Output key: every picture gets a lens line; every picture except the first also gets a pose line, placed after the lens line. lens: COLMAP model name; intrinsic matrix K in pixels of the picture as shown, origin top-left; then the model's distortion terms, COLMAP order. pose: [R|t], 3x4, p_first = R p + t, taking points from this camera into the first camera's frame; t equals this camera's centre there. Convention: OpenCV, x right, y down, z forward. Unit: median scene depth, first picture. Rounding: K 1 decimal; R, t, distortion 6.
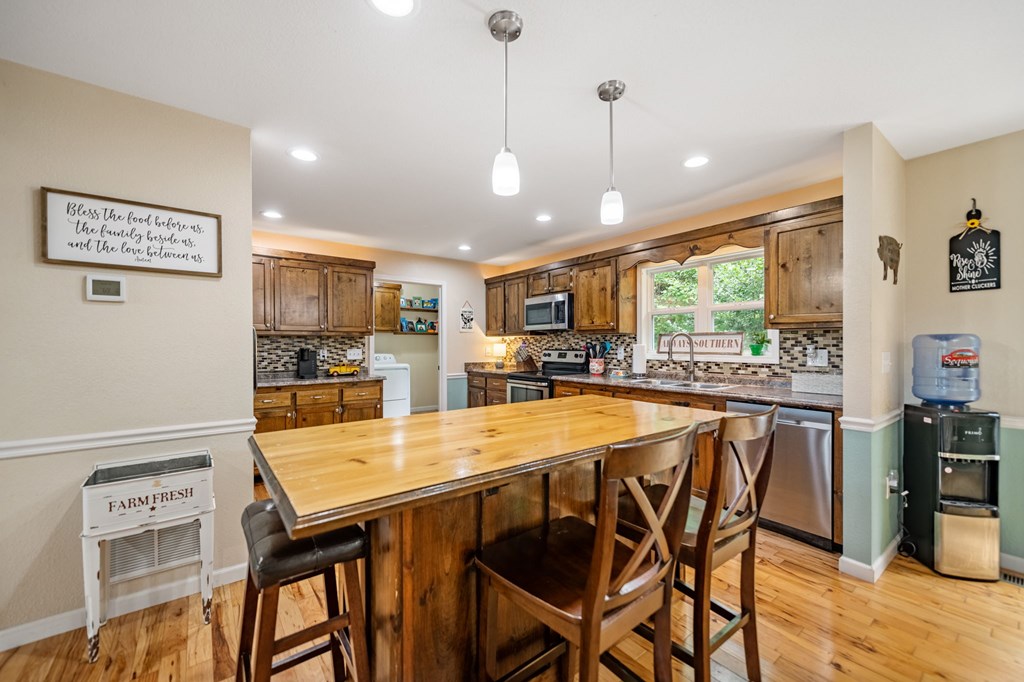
lens RADIAL K [[409.6, 0, 512.0], [0, 409.6, 341.0], [0, 0, 1]] dist [0.011231, -0.000093]
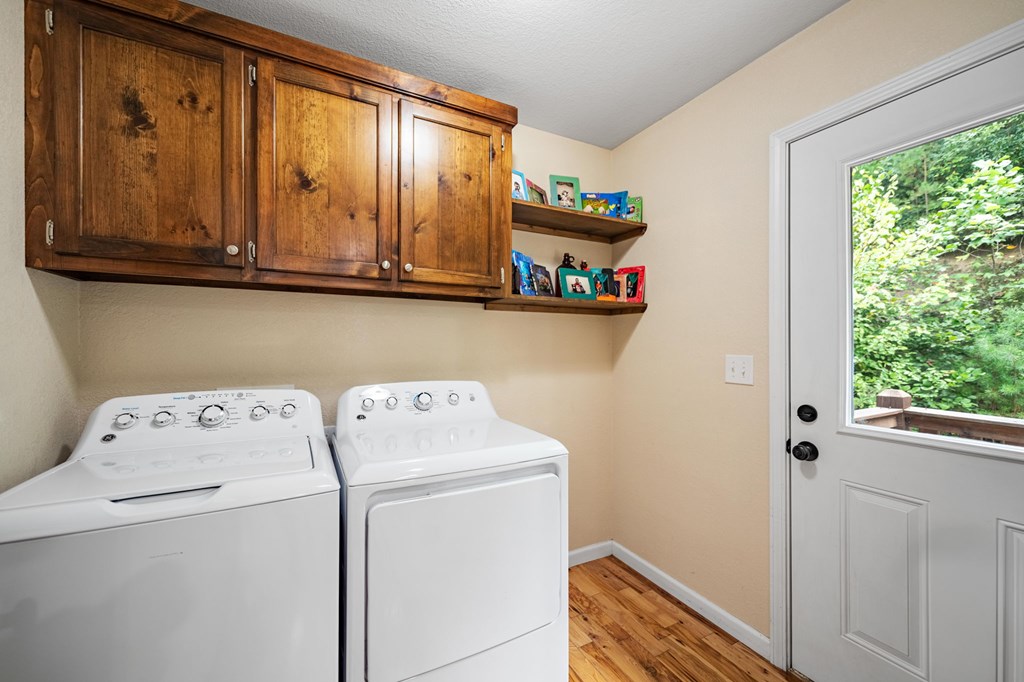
lens RADIAL K [[409.6, 0, 512.0], [0, 409.6, 341.0], [0, 0, 1]] dist [0.011231, -0.000093]
pose [[0.985294, 0.004930, -0.170798, -0.220156], [-0.004618, 0.999987, 0.002219, 0.005940], [0.170807, -0.001397, 0.985303, 0.722544]]
